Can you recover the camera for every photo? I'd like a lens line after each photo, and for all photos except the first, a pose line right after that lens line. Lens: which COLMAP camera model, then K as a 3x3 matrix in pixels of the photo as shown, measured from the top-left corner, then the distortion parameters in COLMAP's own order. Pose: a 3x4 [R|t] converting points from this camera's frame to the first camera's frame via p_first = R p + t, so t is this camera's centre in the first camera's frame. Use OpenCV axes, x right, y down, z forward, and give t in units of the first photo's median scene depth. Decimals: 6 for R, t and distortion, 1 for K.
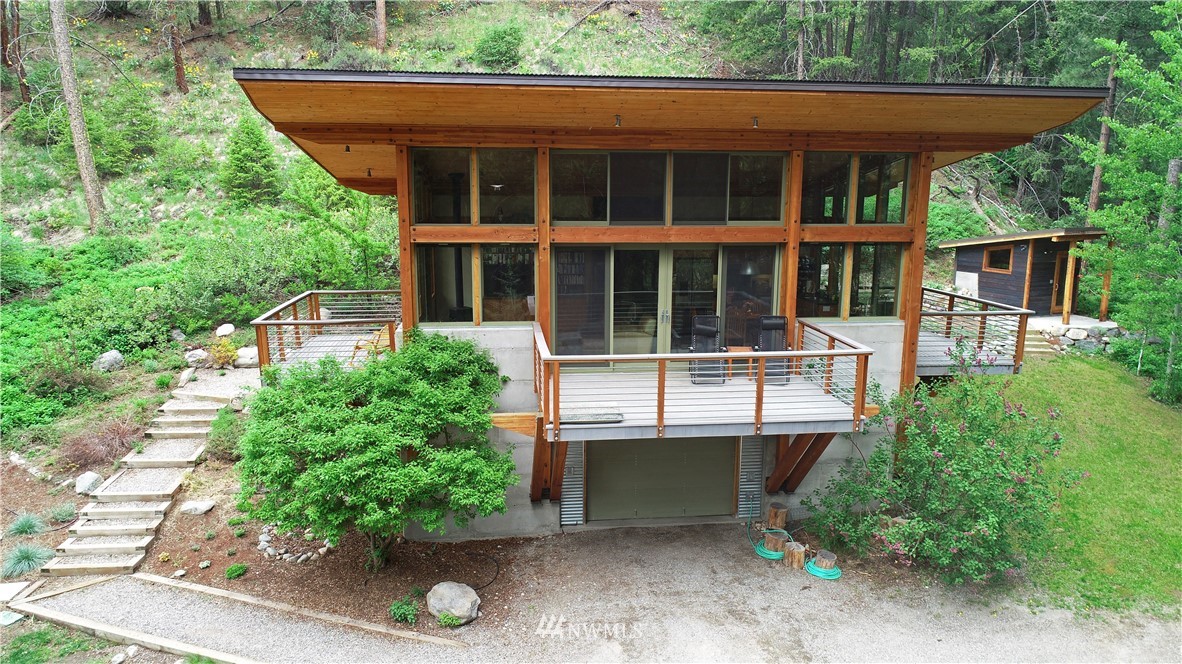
lens RADIAL K [[788.3, 0, 591.0], [0, 788.3, 332.0], [0, 0, 1]] dist [-0.000257, 0.002036]
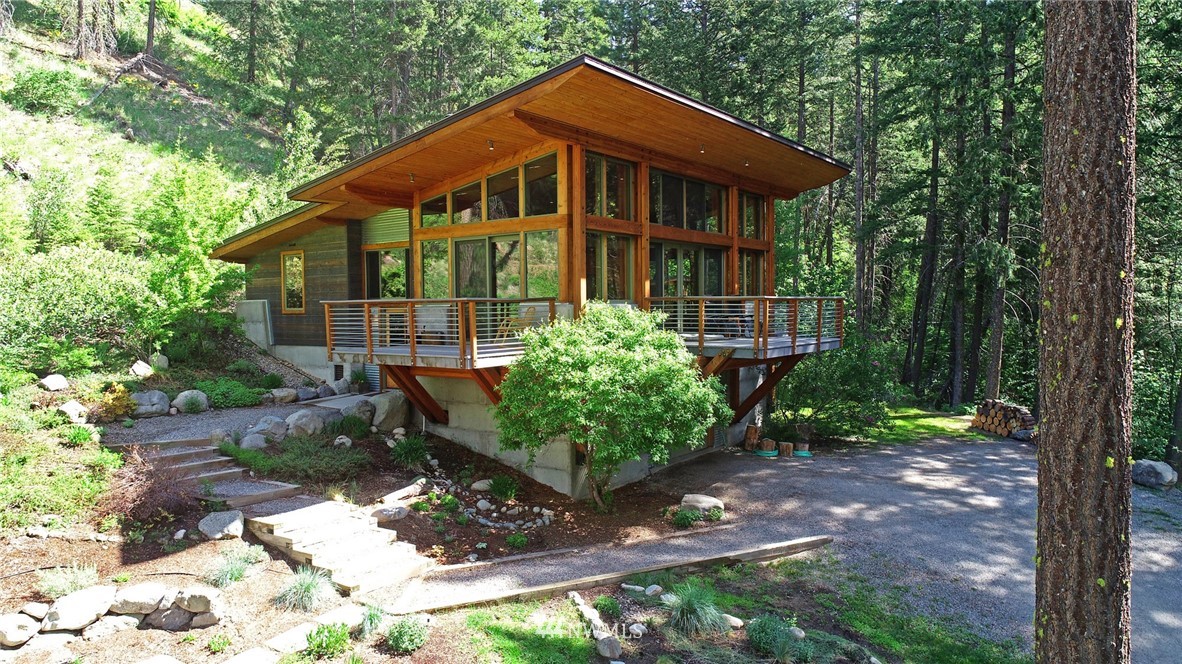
lens RADIAL K [[781.6, 0, 591.0], [0, 781.6, 332.0], [0, 0, 1]] dist [-0.042447, 0.000503]
pose [[0.673058, -0.034213, 0.738798, -1.027605], [0.147415, 0.985091, -0.088679, 0.138031], [-0.724749, 0.168596, 0.668067, 0.230654]]
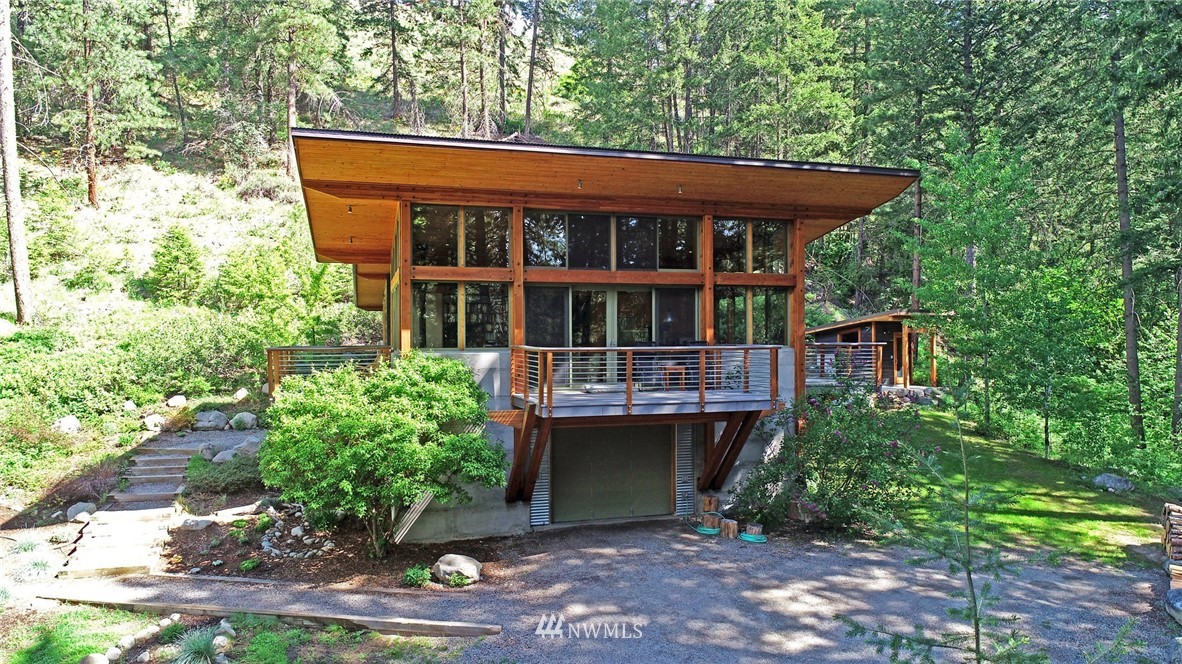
lens RADIAL K [[788.3, 0, 591.0], [0, 788.3, 332.0], [0, 0, 1]] dist [-0.000257, 0.002036]
pose [[0.984951, -0.008821, 0.172611, -0.156640], [0.041139, 0.981959, -0.184563, 0.192943], [-0.167869, 0.188887, 0.967544, -0.200510]]
